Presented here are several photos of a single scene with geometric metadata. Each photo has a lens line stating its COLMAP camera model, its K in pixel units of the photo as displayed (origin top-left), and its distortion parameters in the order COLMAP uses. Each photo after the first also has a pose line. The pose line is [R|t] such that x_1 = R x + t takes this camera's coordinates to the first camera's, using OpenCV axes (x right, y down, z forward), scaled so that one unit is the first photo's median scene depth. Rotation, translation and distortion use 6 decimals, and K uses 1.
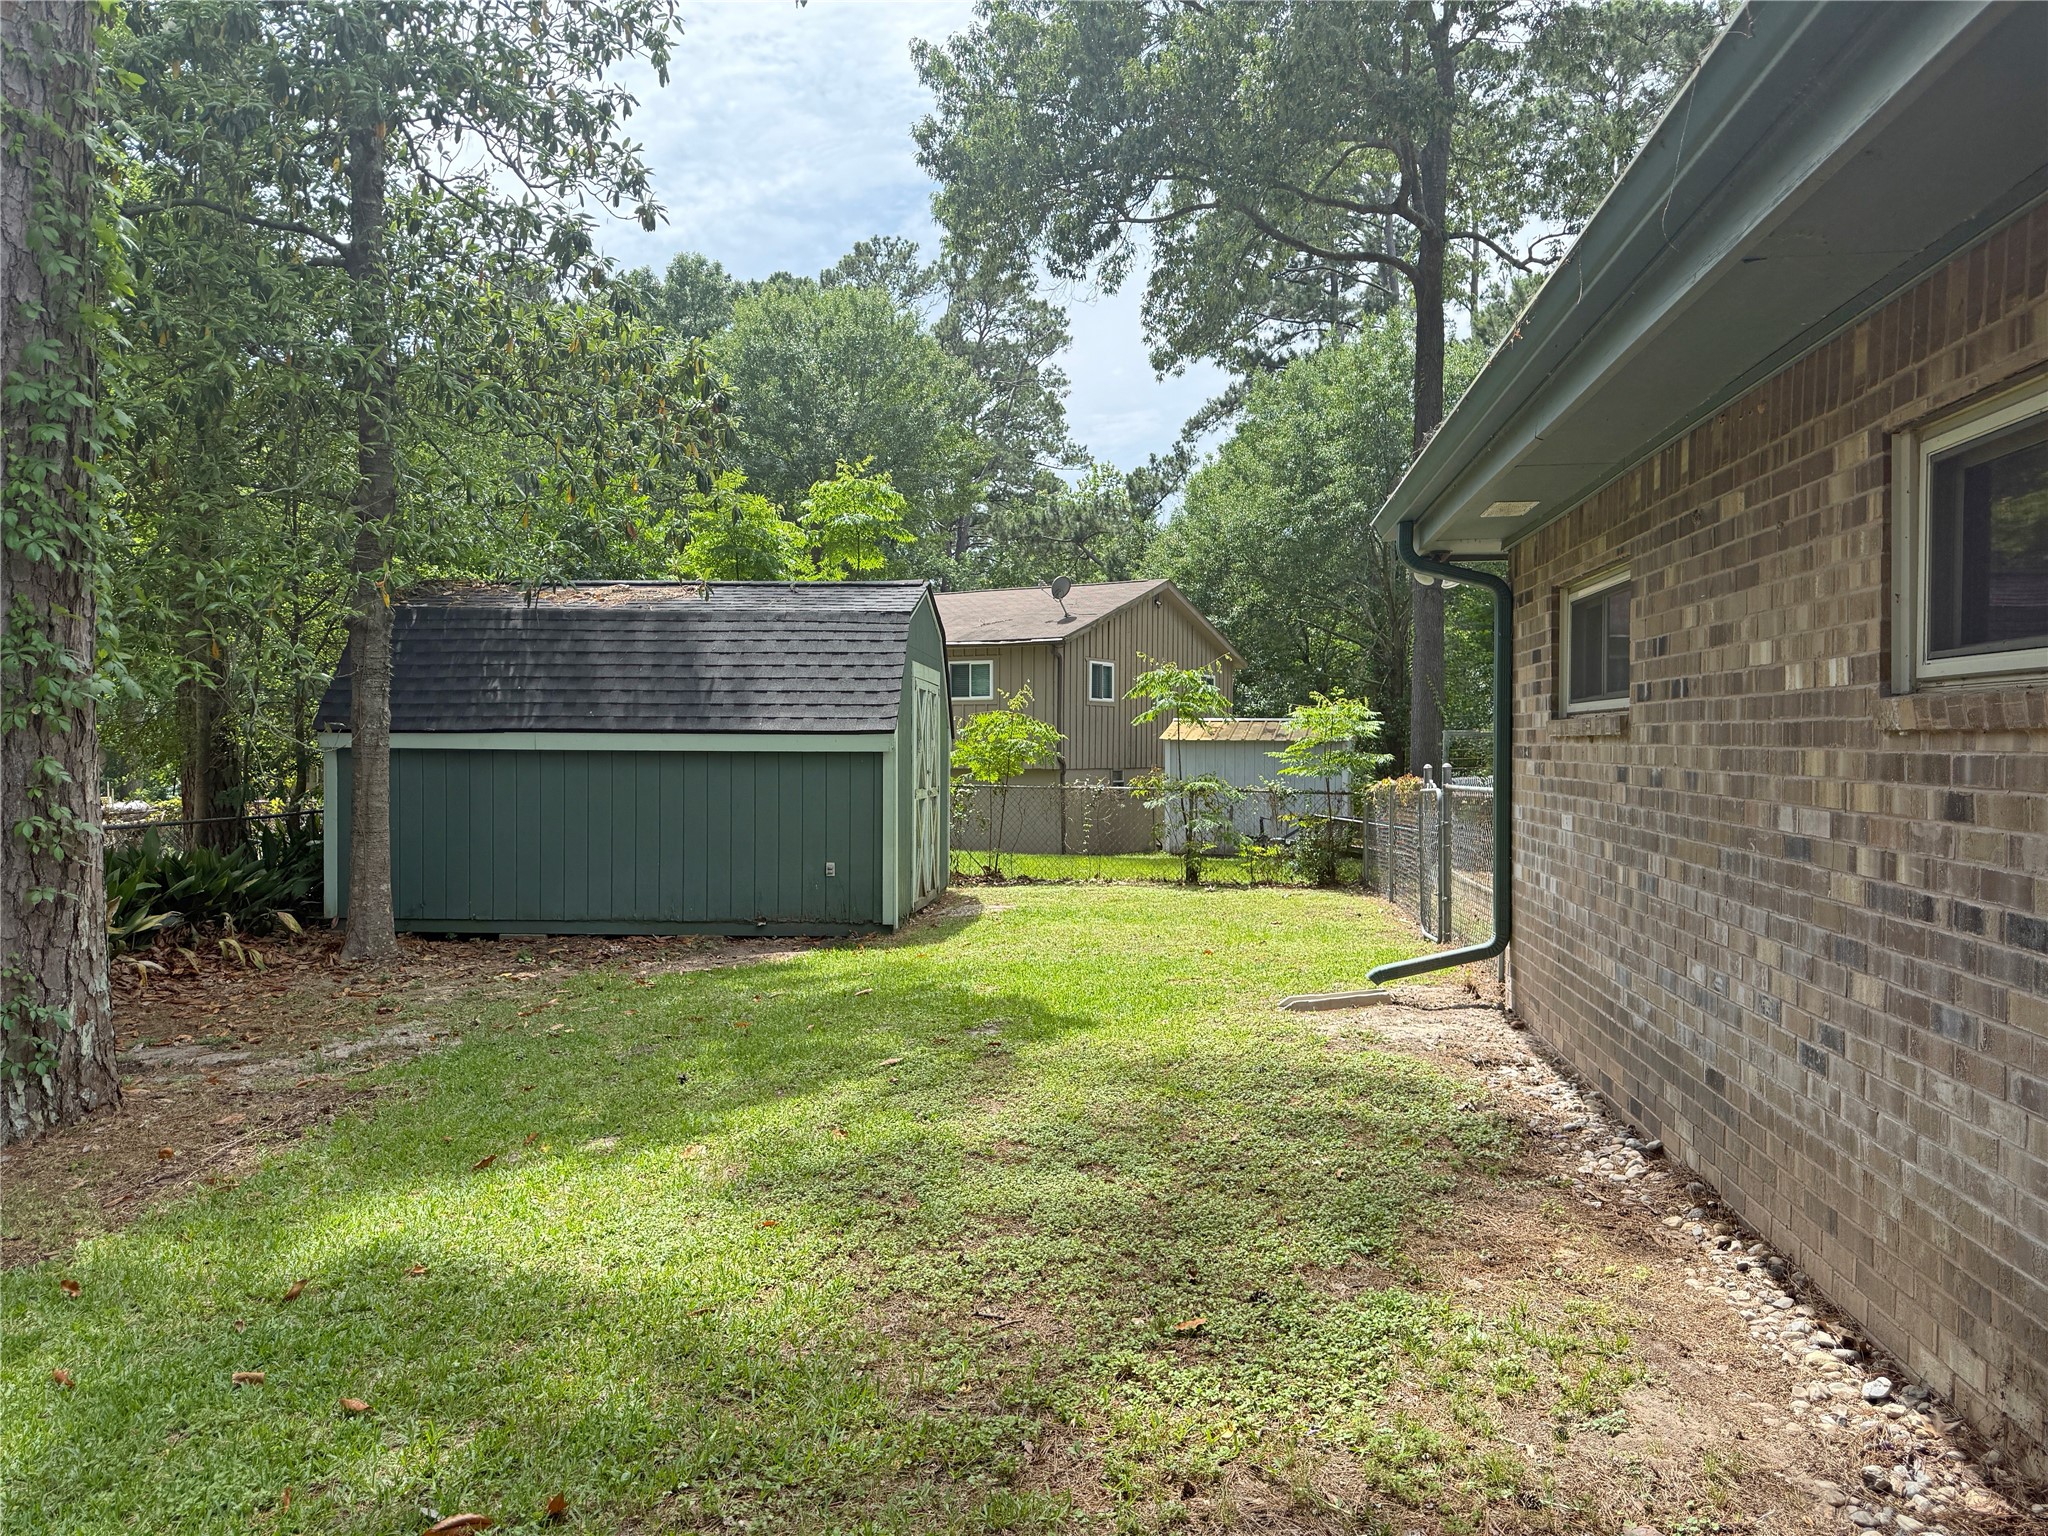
lens RADIAL K [[1430.7, 0, 1024.4], [0, 1430.7, 771.2], [0, 0, 1]] dist [0.102563, -0.158713]
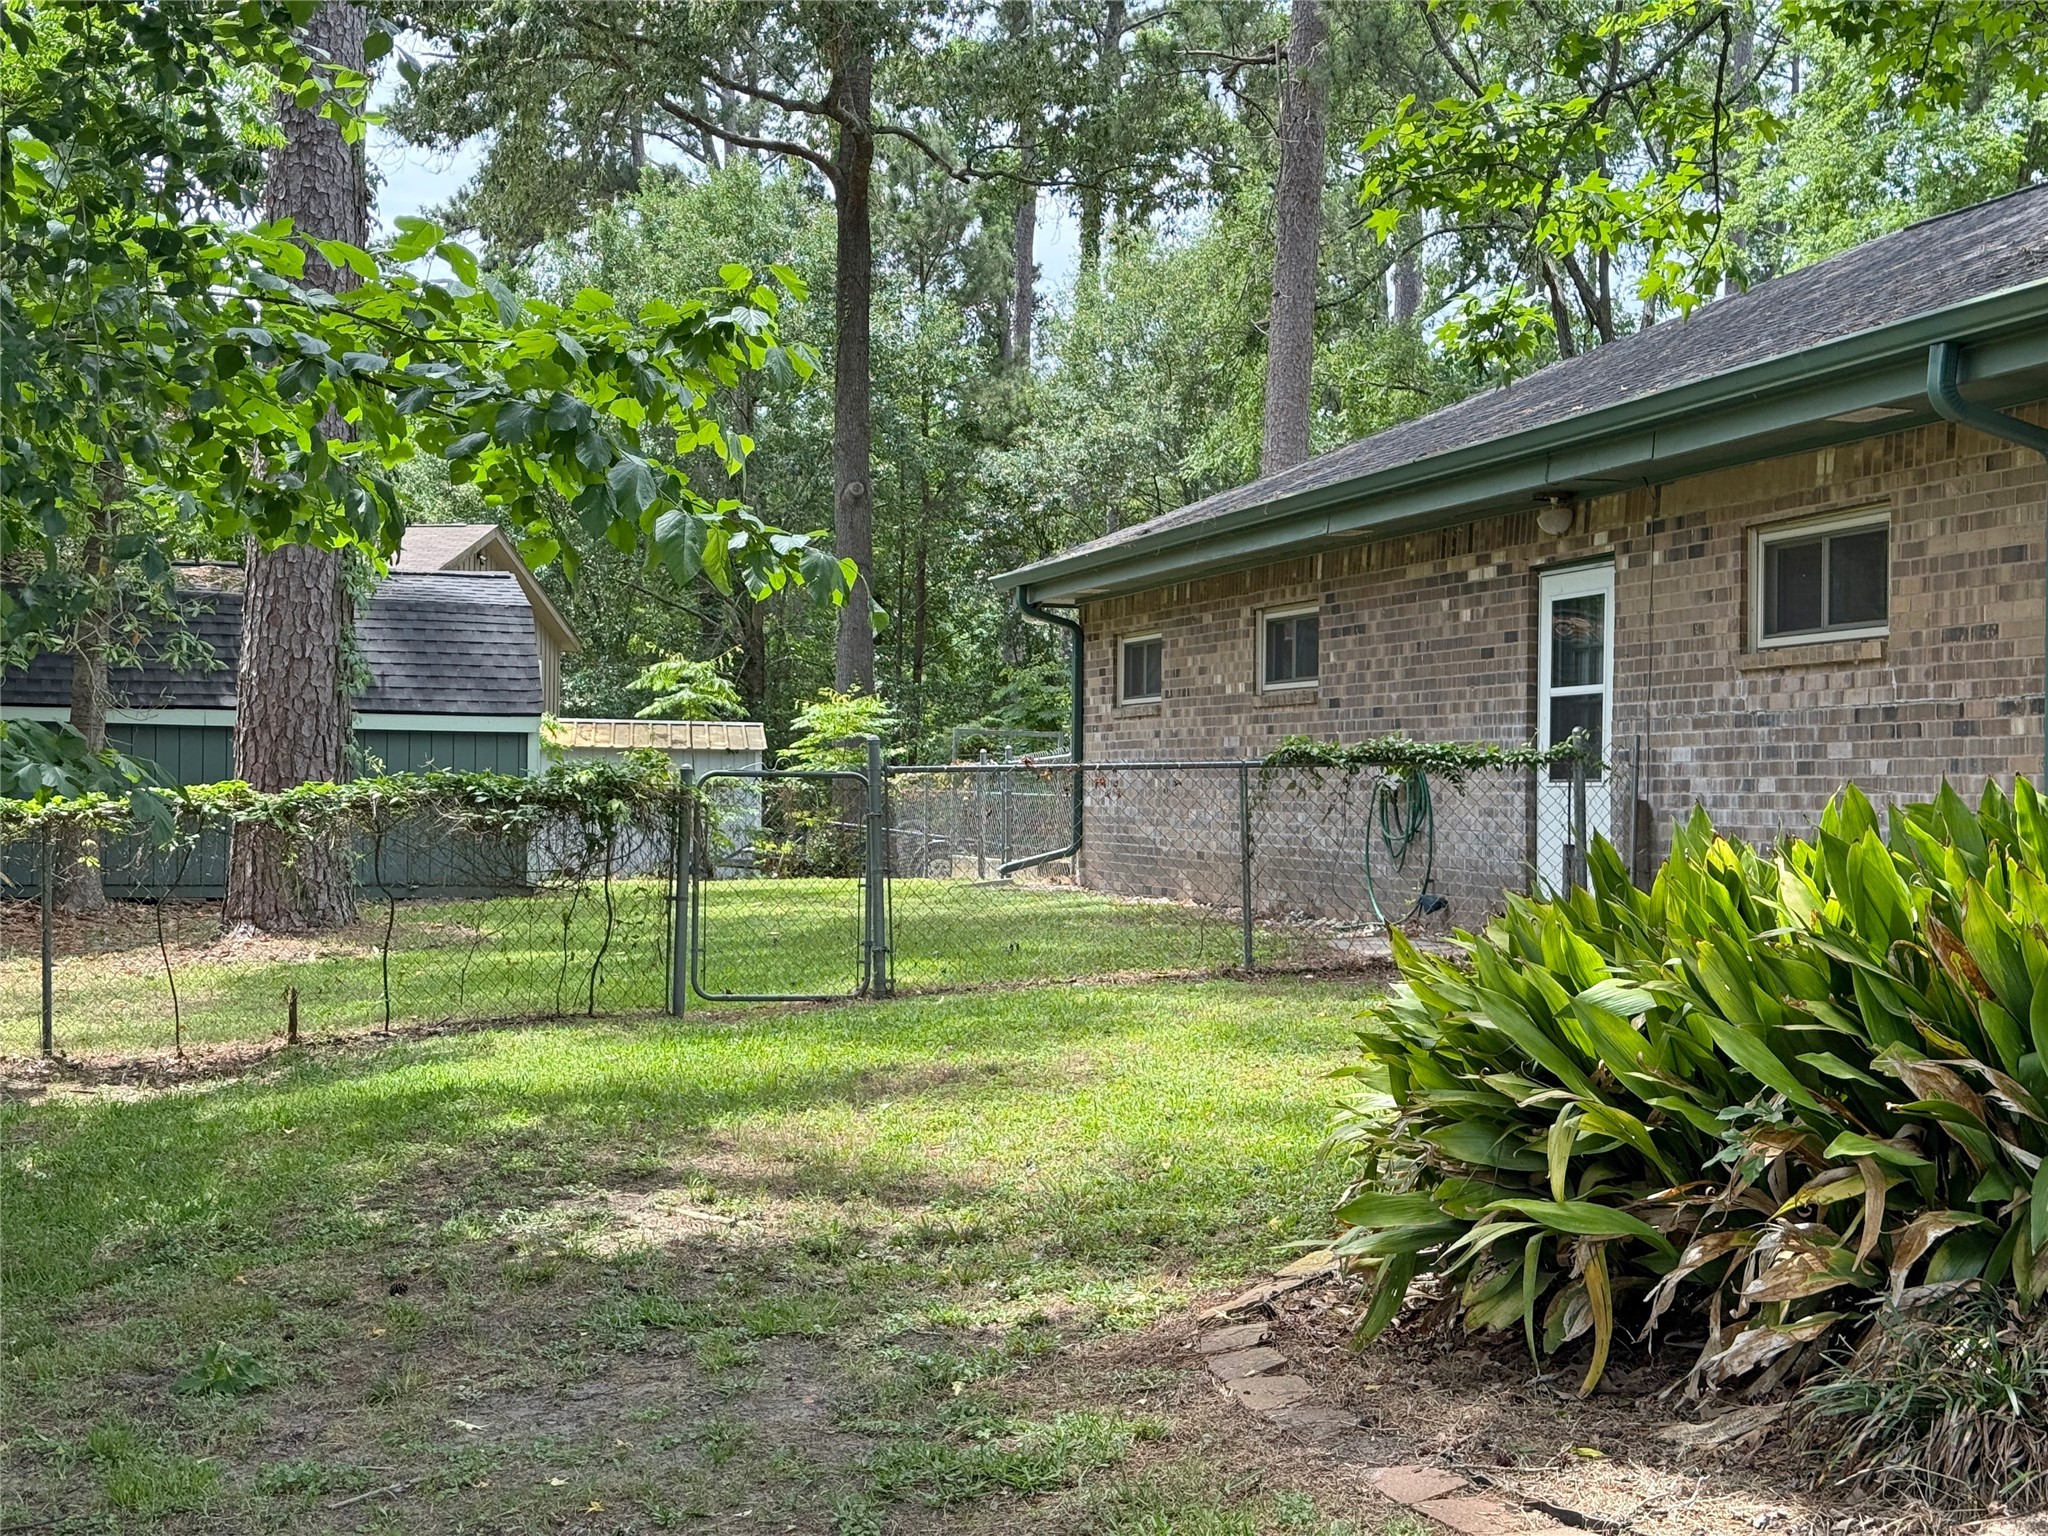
lens RADIAL K [[2846.3, 0, 1058.3], [0, 2846.3, 767.3], [0, 0, 1]] dist [0.074917, 0.099811]
pose [[0.915024, 0.012837, 0.403195, -1.074638], [-0.002083, 0.999631, -0.027098, 0.127699], [-0.403394, 0.023955, 0.914713, -2.107453]]
